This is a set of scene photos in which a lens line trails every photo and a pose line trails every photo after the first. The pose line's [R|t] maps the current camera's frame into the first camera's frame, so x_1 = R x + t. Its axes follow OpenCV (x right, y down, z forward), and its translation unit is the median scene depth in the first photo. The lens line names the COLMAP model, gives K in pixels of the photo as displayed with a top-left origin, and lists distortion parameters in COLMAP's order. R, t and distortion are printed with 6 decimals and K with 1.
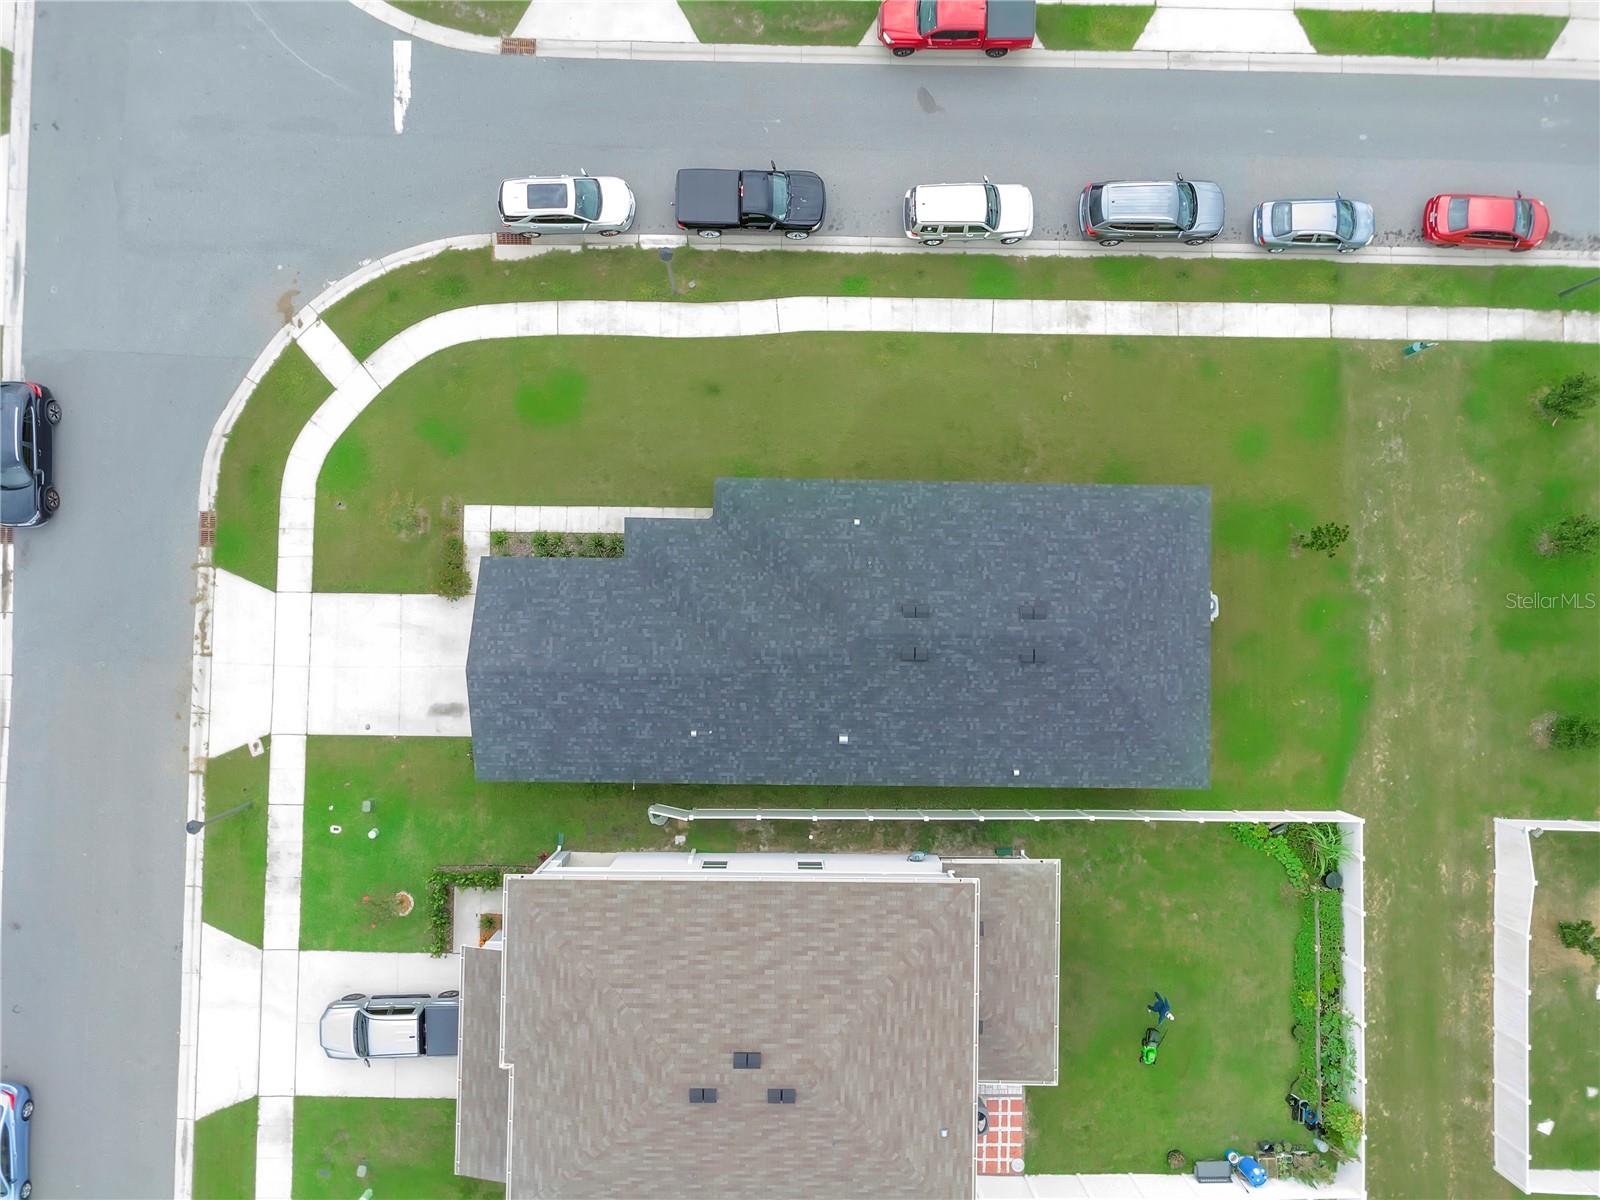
lens RADIAL K [[2343.1, 0, 824.8], [0, 2343.1, 530.0], [0, 0, 1]] dist [0.114703, -0.465844]
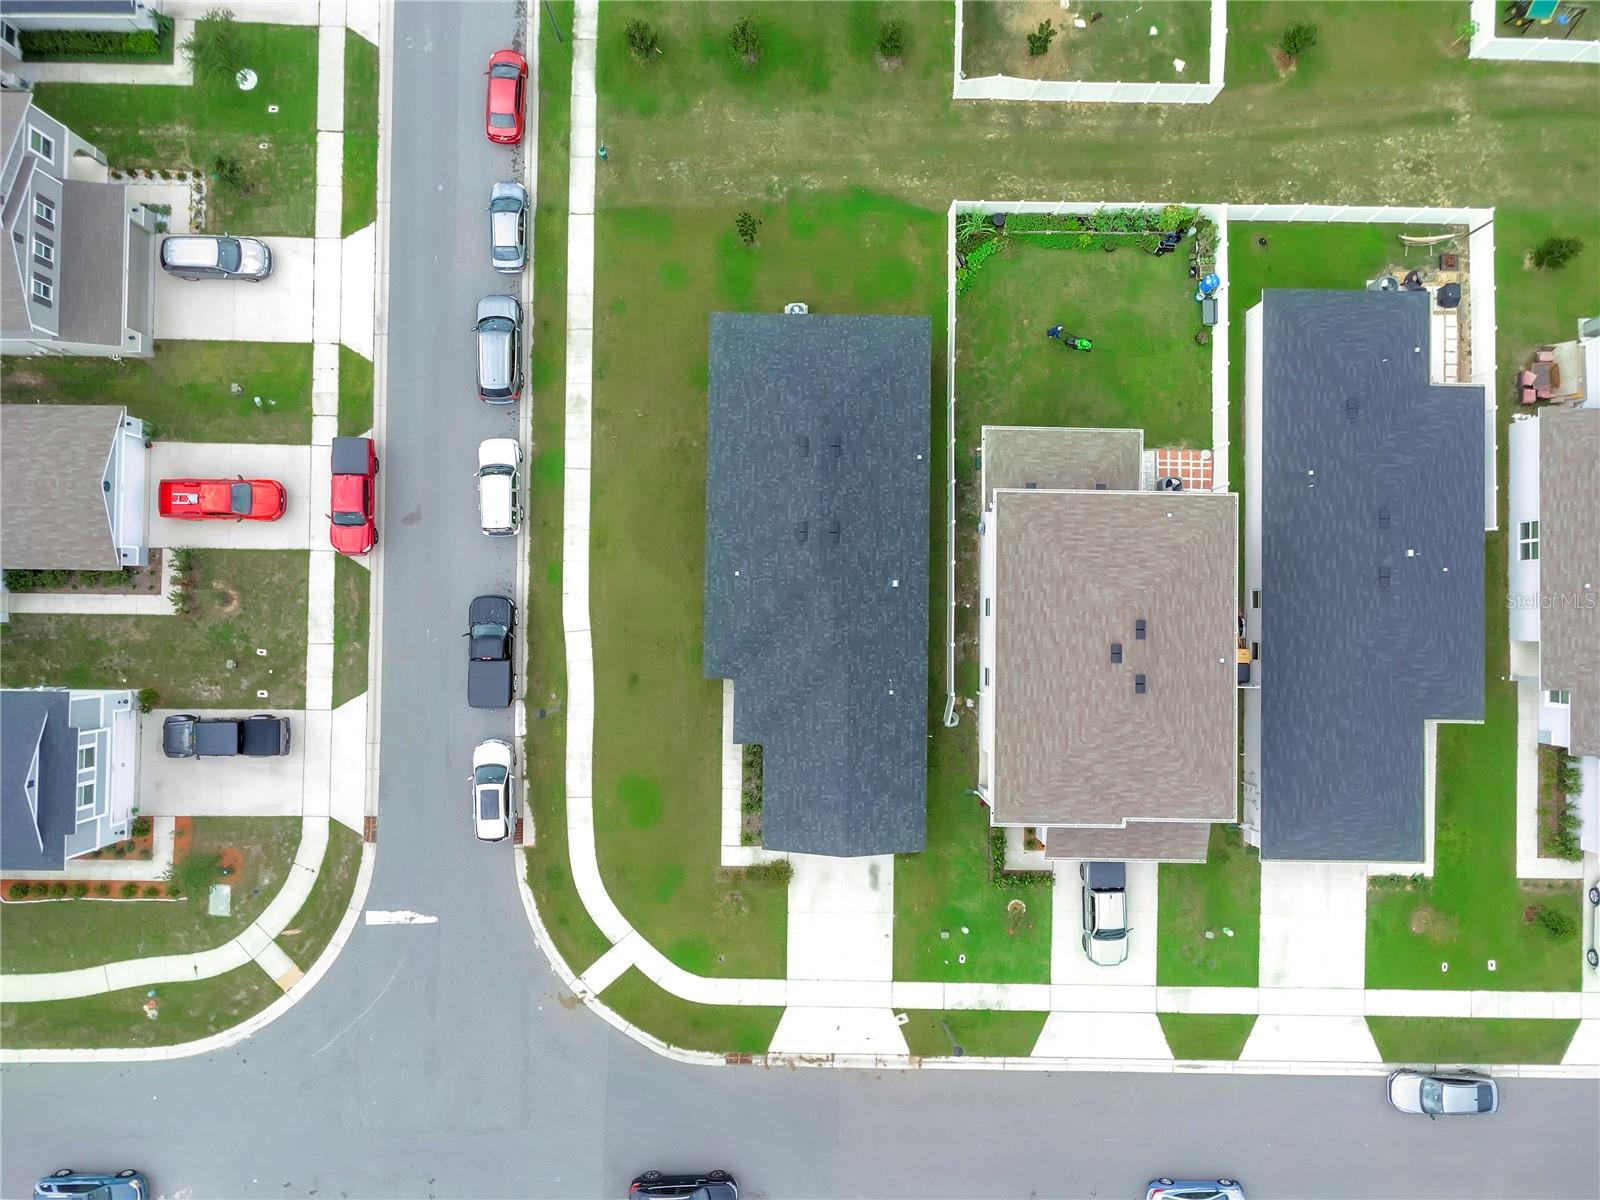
lens RADIAL K [[2343.1, 0, 824.8], [0, 2343.1, 530.0], [0, 0, 1]] dist [0.114703, -0.465844]
pose [[-0.000285, -0.999827, 0.018613, 0.012632], [0.998390, 0.000771, 0.056713, -0.027555], [-0.056717, 0.018599, 0.998217, -0.338034]]
